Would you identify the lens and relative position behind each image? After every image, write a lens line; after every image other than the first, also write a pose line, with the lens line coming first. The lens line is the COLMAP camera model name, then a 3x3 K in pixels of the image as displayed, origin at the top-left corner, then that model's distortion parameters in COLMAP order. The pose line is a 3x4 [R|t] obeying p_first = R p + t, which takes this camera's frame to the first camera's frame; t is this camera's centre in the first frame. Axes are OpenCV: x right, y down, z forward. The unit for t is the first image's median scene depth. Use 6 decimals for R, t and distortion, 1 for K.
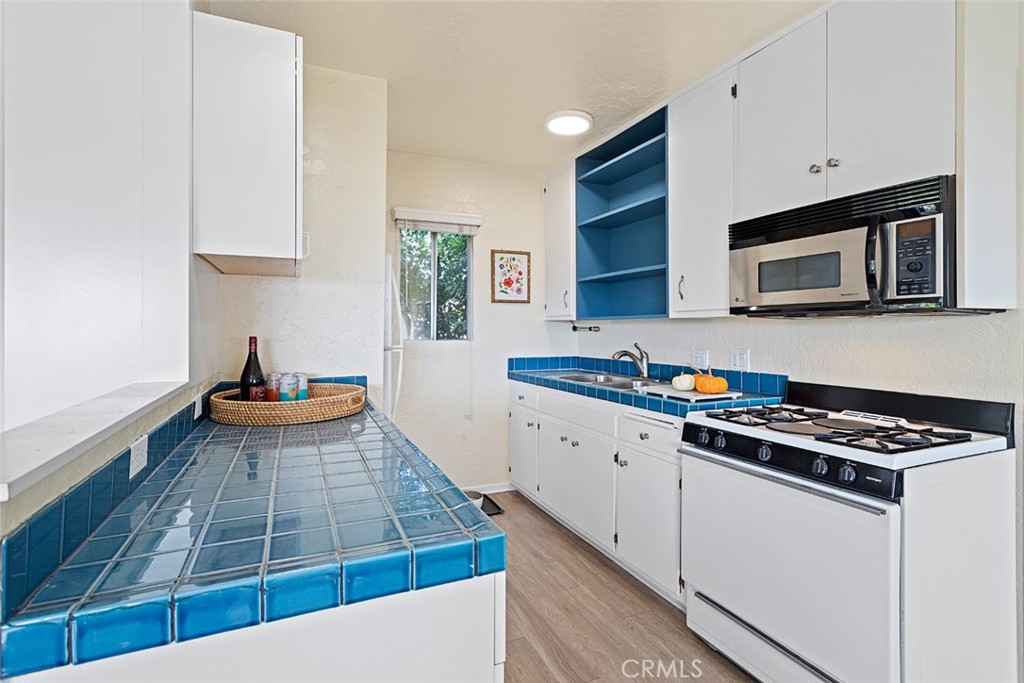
lens RADIAL K [[483.3, 0, 505.7], [0, 483.3, 333.3], [0, 0, 1]] dist [0.000848, 0.000616]
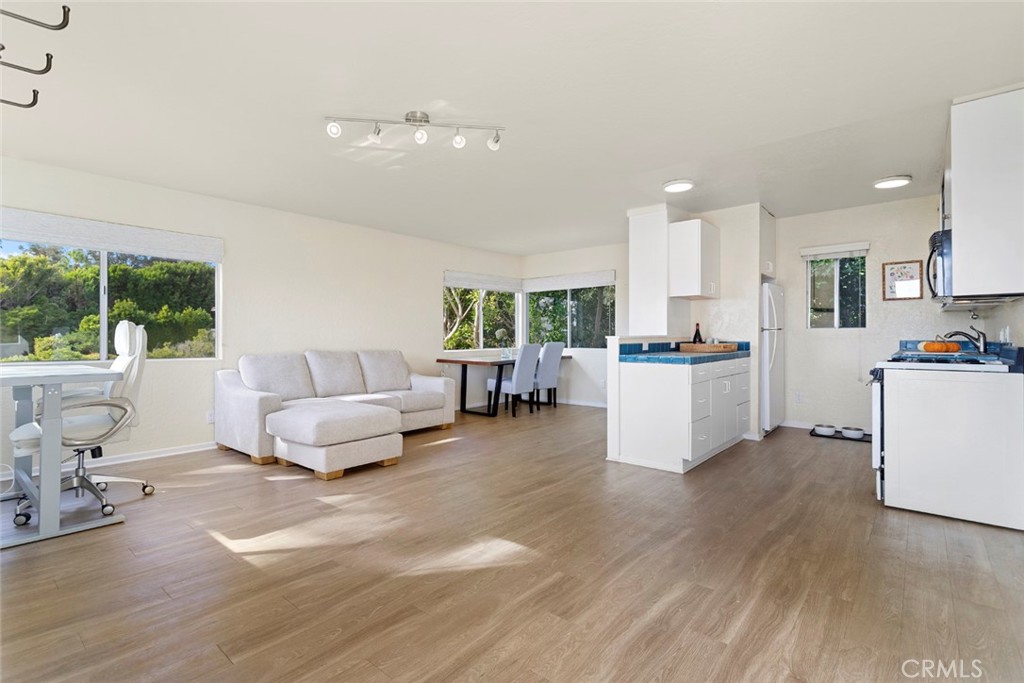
lens RADIAL K [[483.3, 0, 505.7], [0, 483.3, 333.3], [0, 0, 1]] dist [0.000848, 0.000616]
pose [[0.429186, -0.008898, -0.903172, 0.973165], [-0.003896, 0.999924, -0.011703, 0.064965], [0.903208, 0.008541, 0.429118, -0.748319]]
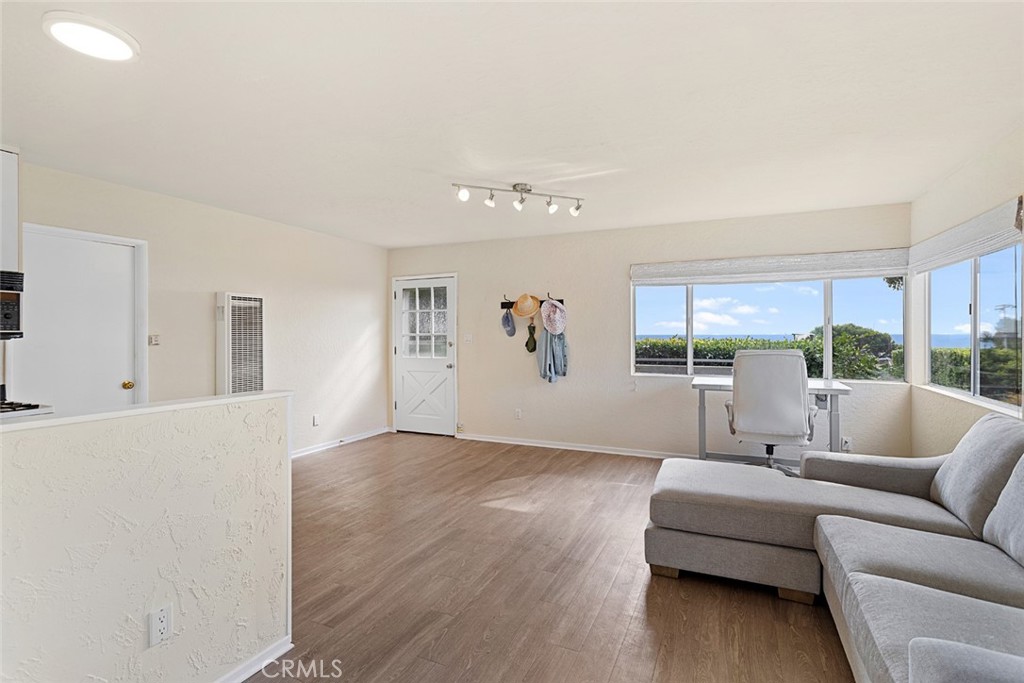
lens RADIAL K [[487.7, 0, 505.2], [0, 487.7, 333.2], [0, 0, 1]] dist [0.003330, 0.000736]
pose [[-0.652840, 0.002961, 0.757490, -0.982387], [0.006261, 0.999979, 0.001487, -0.029697], [-0.757470, 0.005713, -0.652845, 0.397500]]
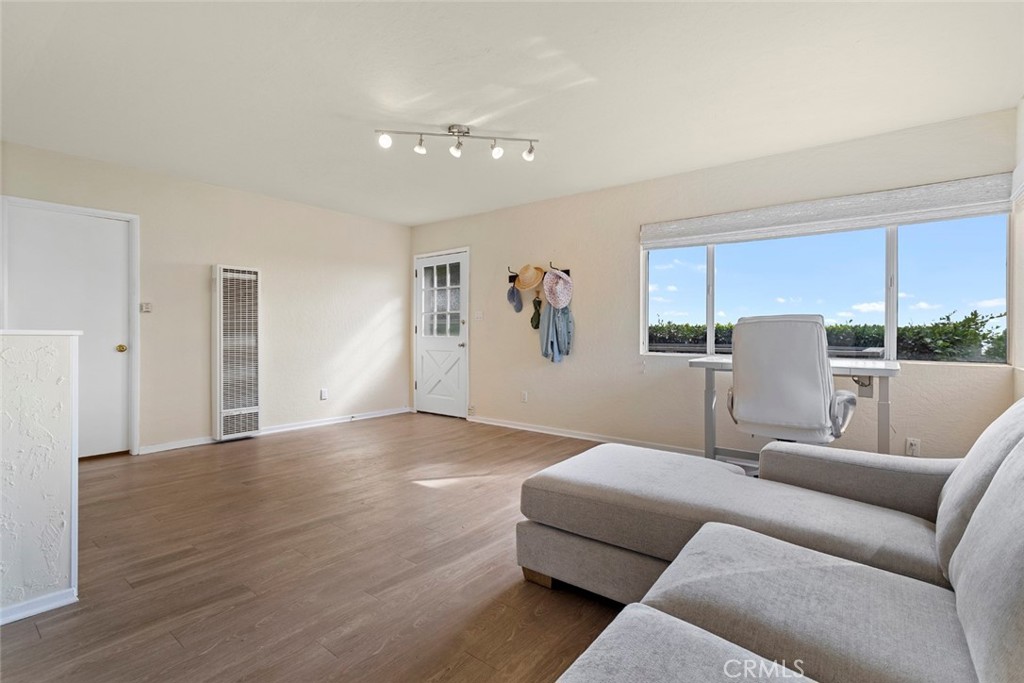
lens RADIAL K [[485.4, 0, 505.4], [0, 485.4, 333.2], [0, 0, 1]] dist [0.001281, 0.001129]
pose [[-0.447200, -0.004318, 0.894423, -1.101692], [0.000802, 0.999986, 0.005228, 0.055951], [-0.894433, 0.003056, -0.447191, -0.065704]]
